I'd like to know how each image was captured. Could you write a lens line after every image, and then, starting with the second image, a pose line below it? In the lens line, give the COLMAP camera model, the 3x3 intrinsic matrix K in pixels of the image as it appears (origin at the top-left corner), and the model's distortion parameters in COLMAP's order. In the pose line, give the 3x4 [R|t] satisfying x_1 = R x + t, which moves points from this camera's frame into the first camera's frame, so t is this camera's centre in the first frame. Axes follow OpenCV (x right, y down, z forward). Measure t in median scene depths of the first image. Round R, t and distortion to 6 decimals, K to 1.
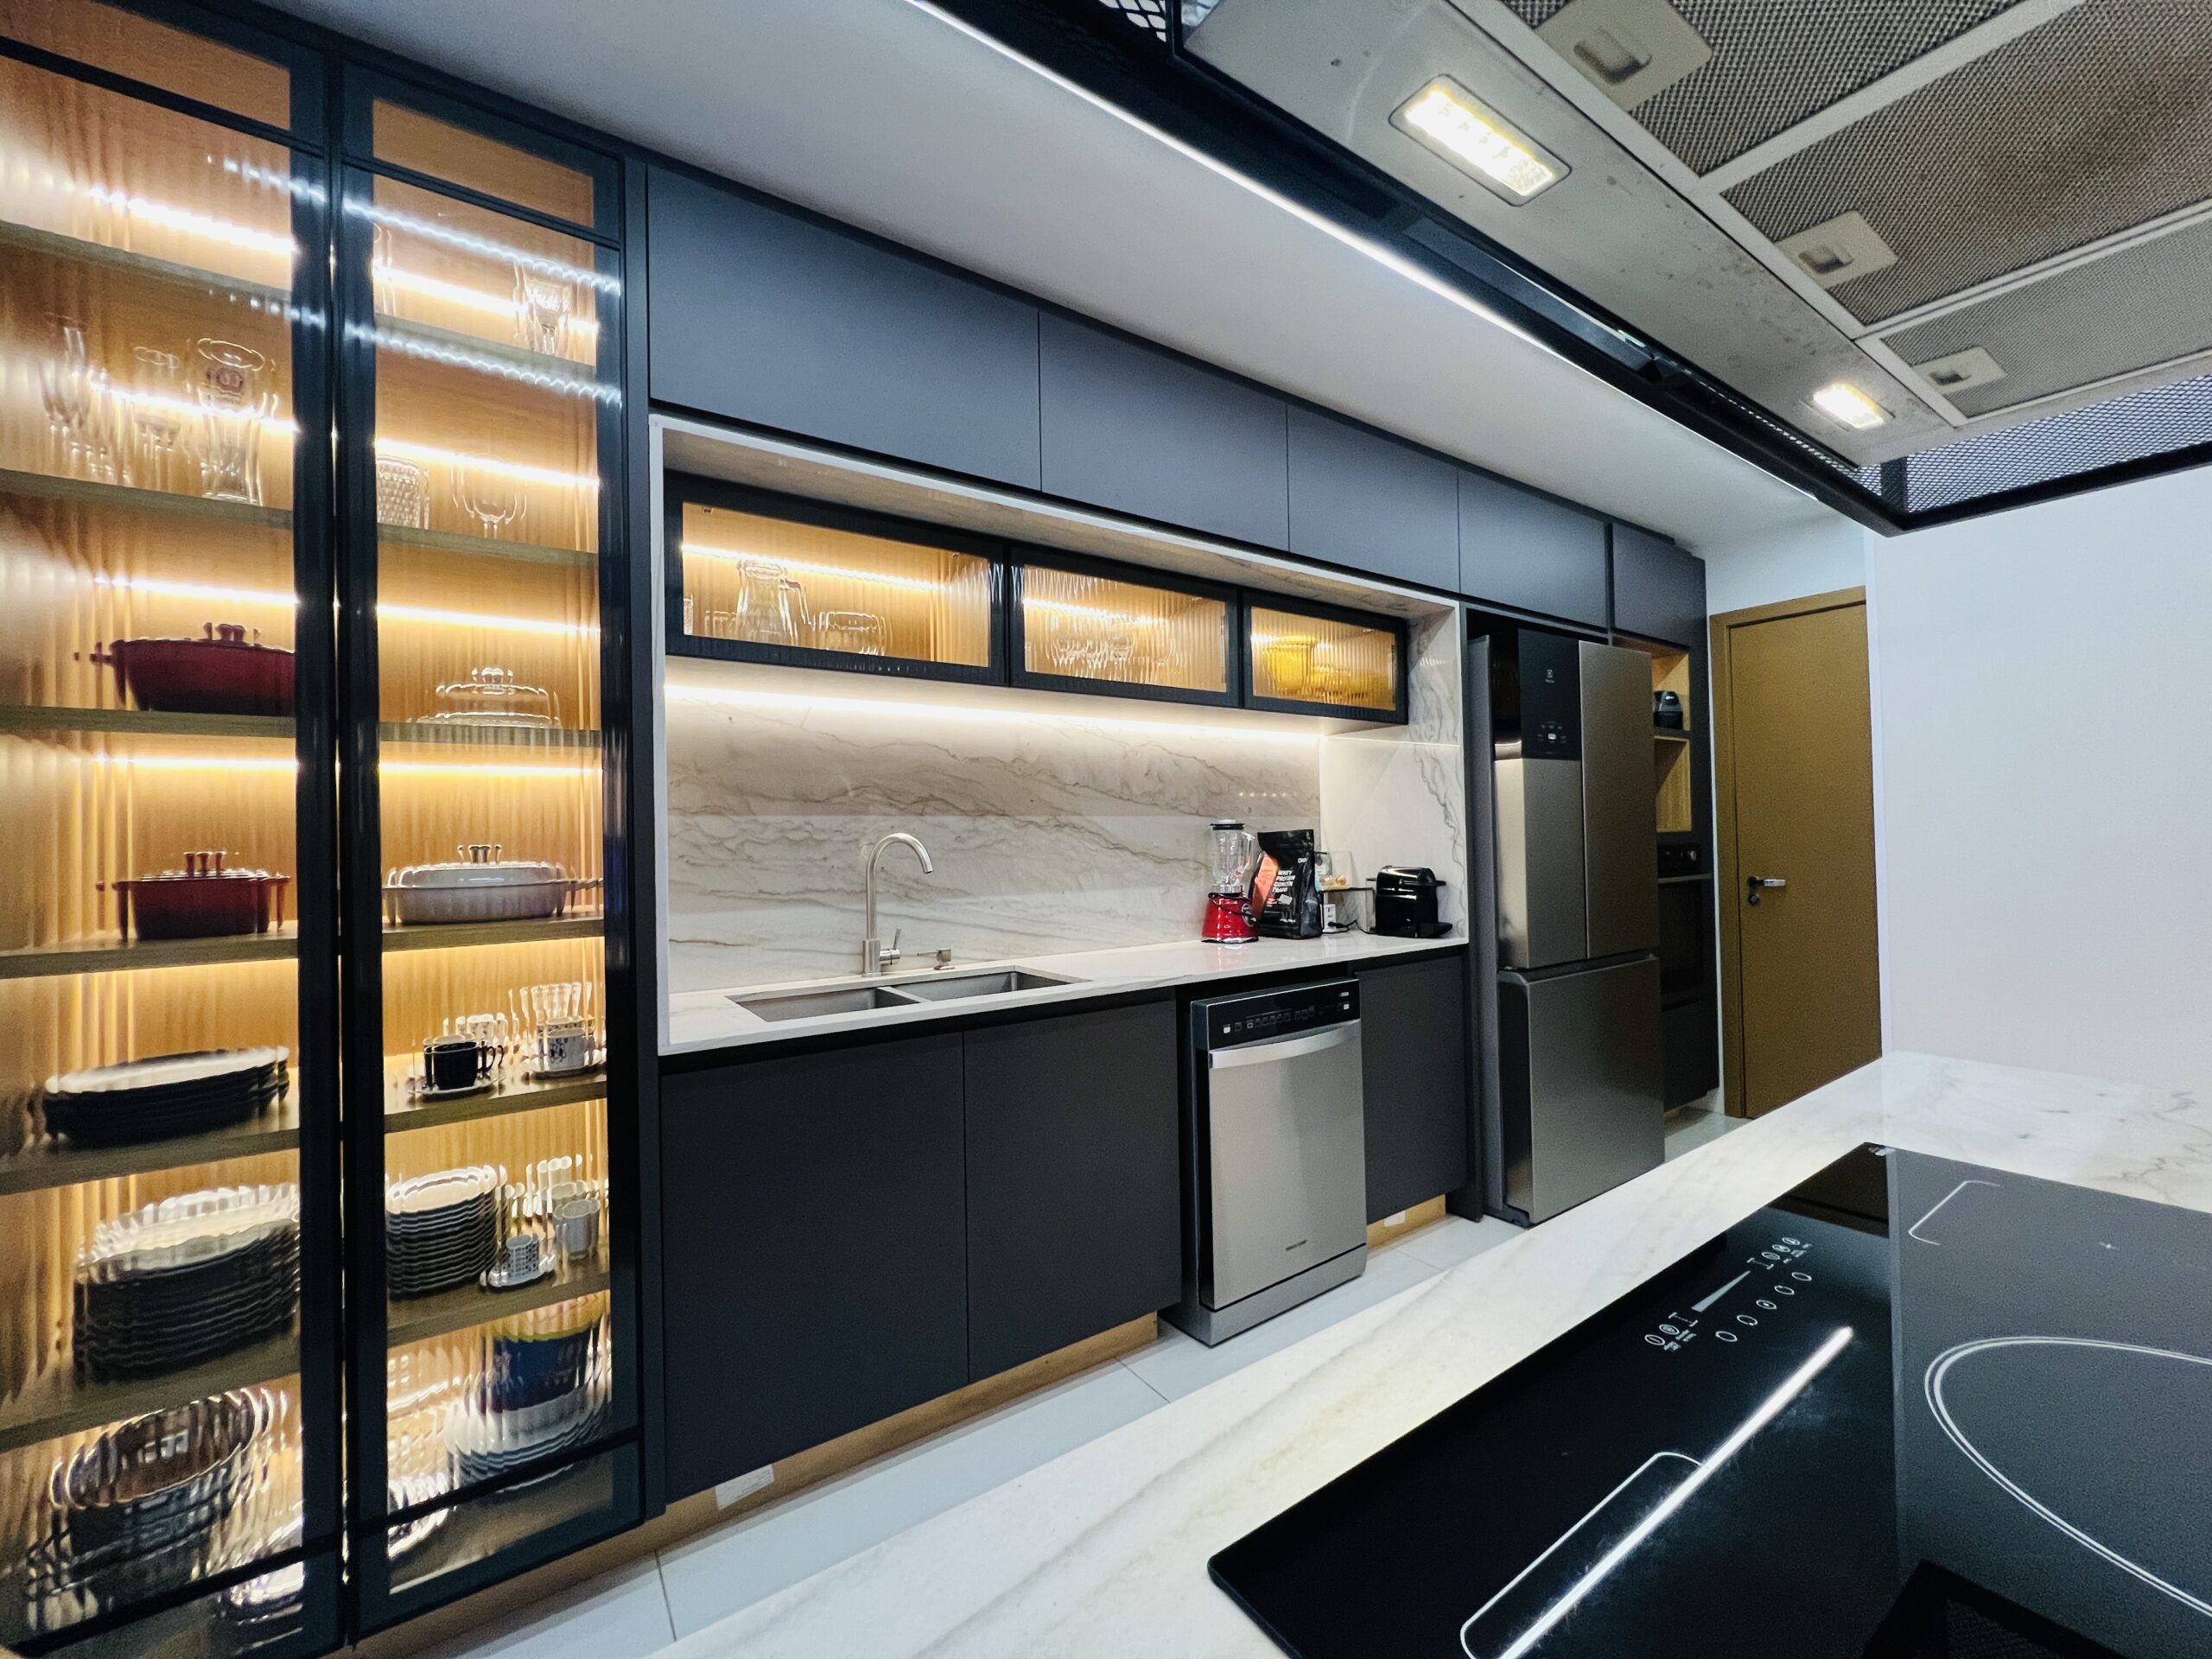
lens RADIAL K [[888.2, 0, 1104.1], [0, 888.2, 825.7], [0, 0, 1]] dist [0.000769, 0.000032]
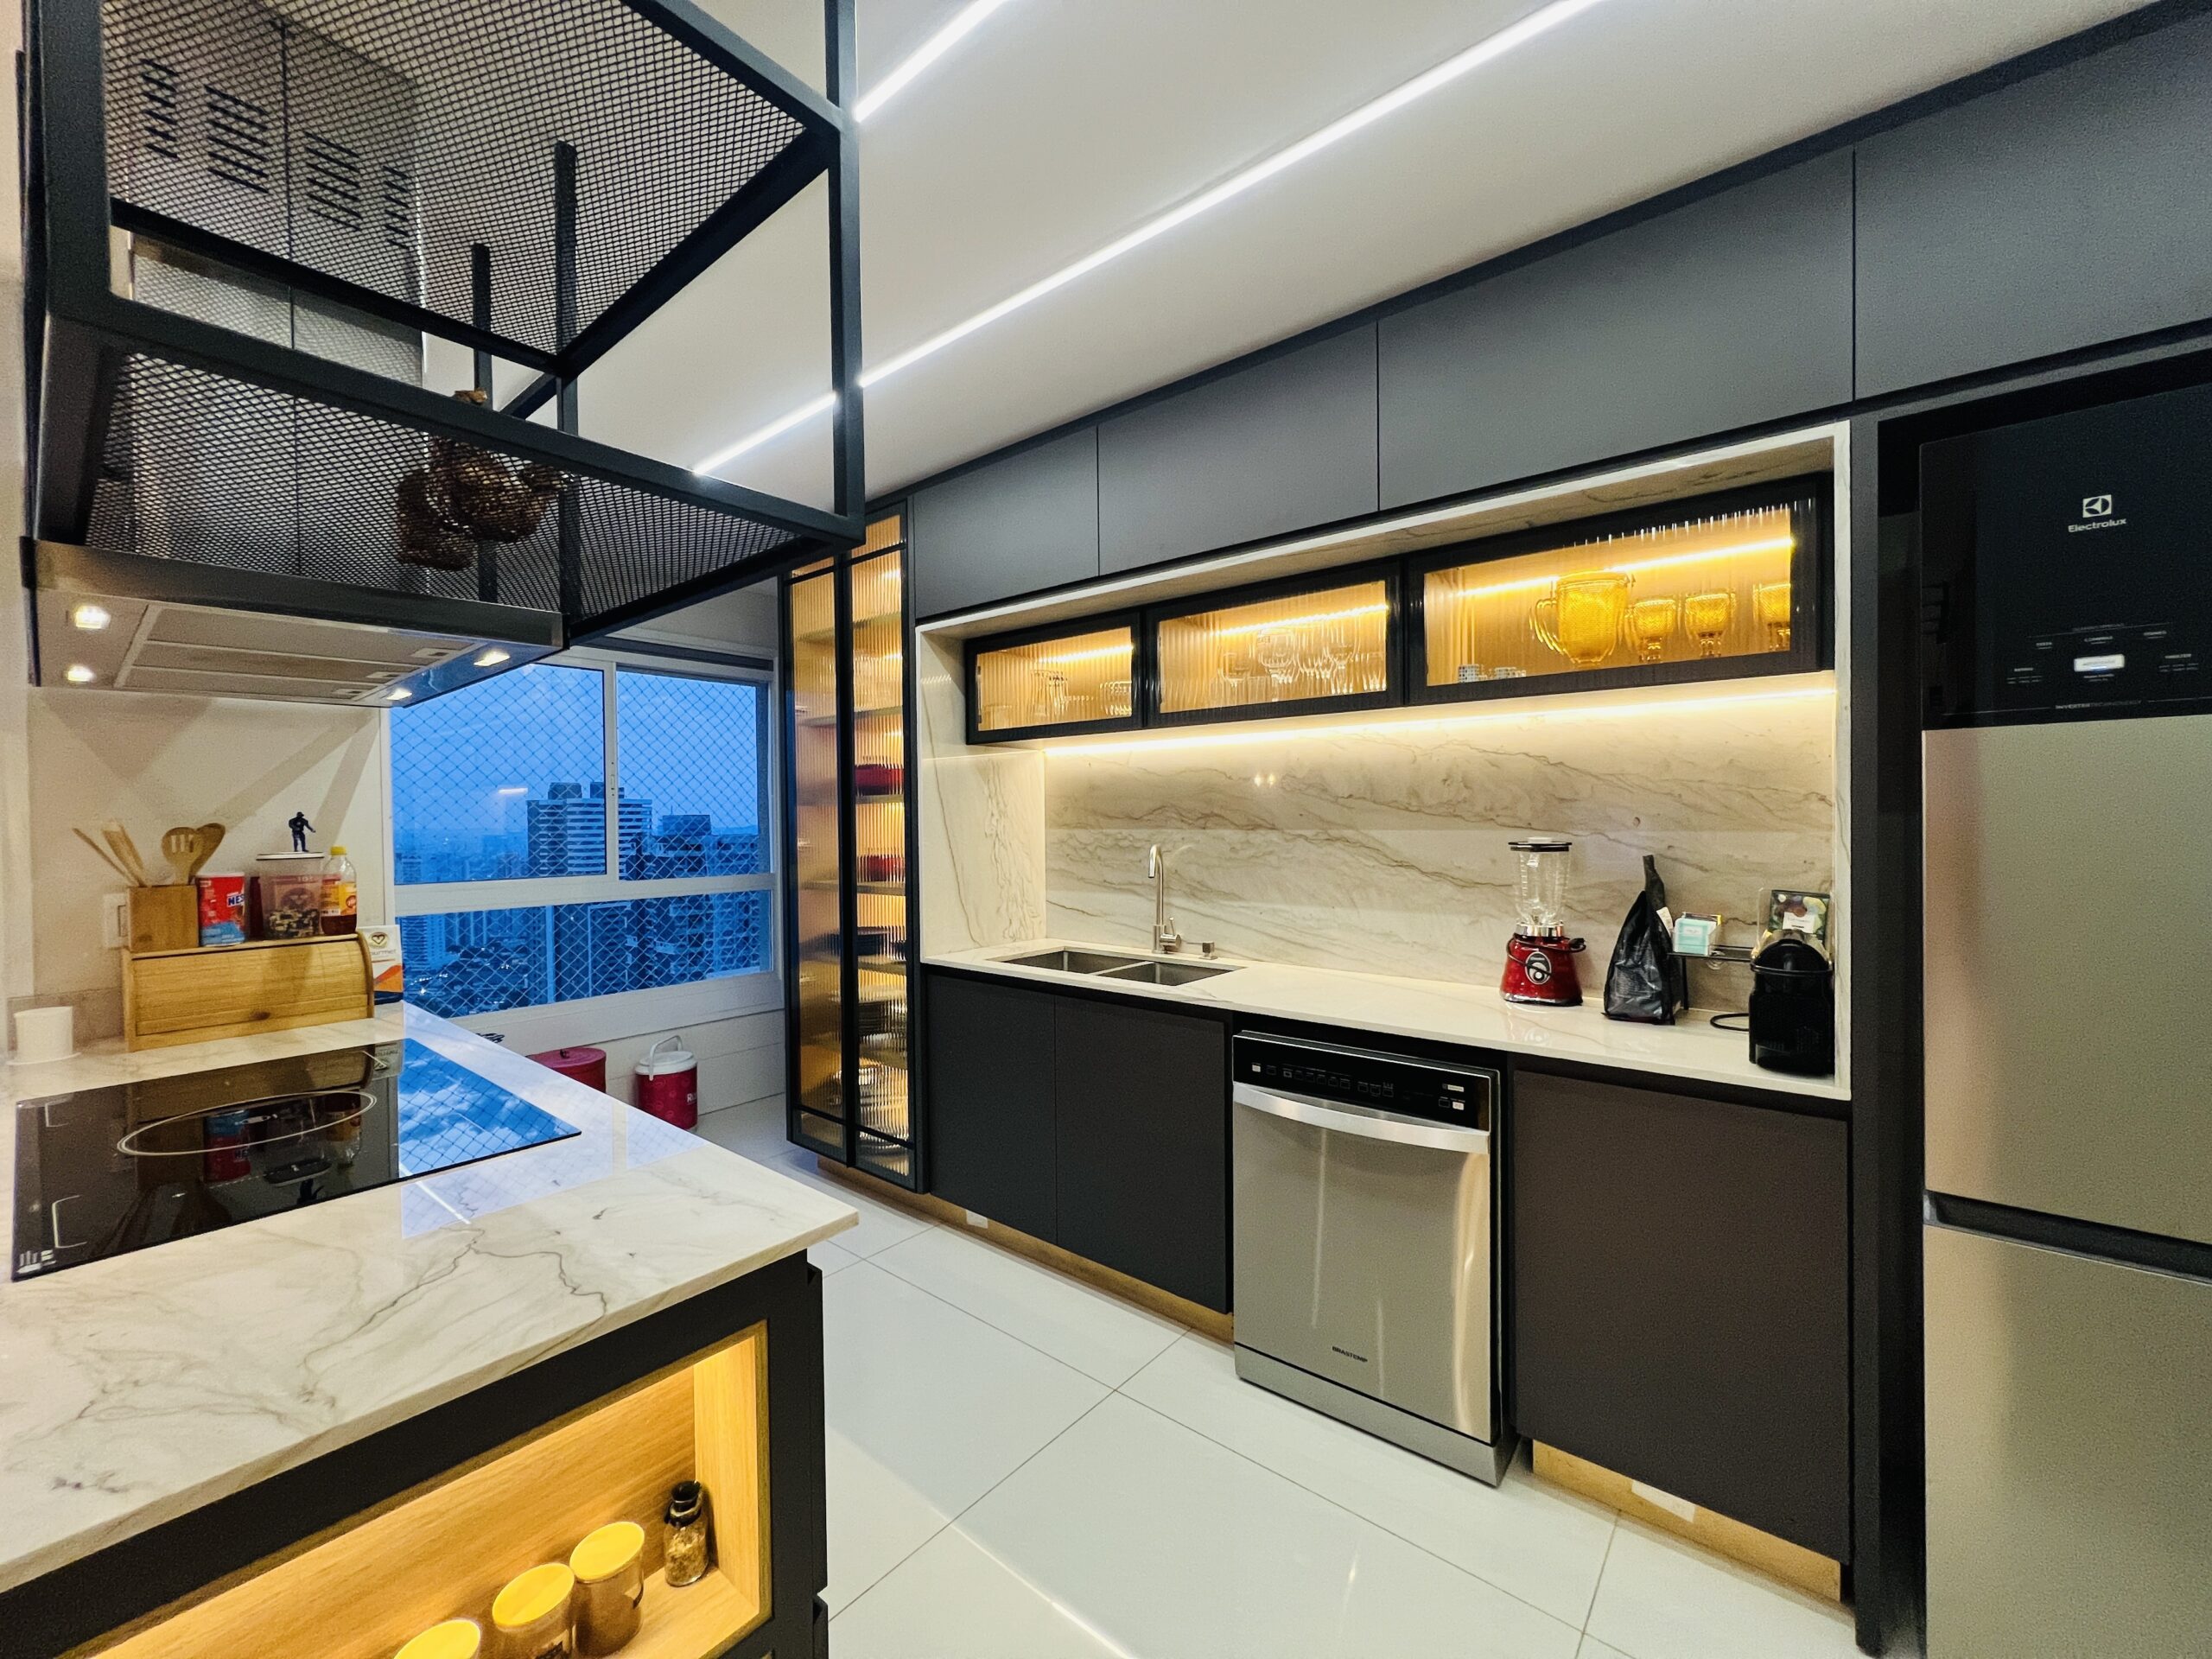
lens RADIAL K [[888.2, 0, 1105.5], [0, 888.2, 828.0], [0, 0, 1]] dist [0.000769, 0.000032]
pose [[0.276545, 0.027674, -0.960603, 0.852851], [0.019649, 0.999213, 0.034443, -0.053323], [0.960800, -0.028400, 0.275783, 0.504641]]
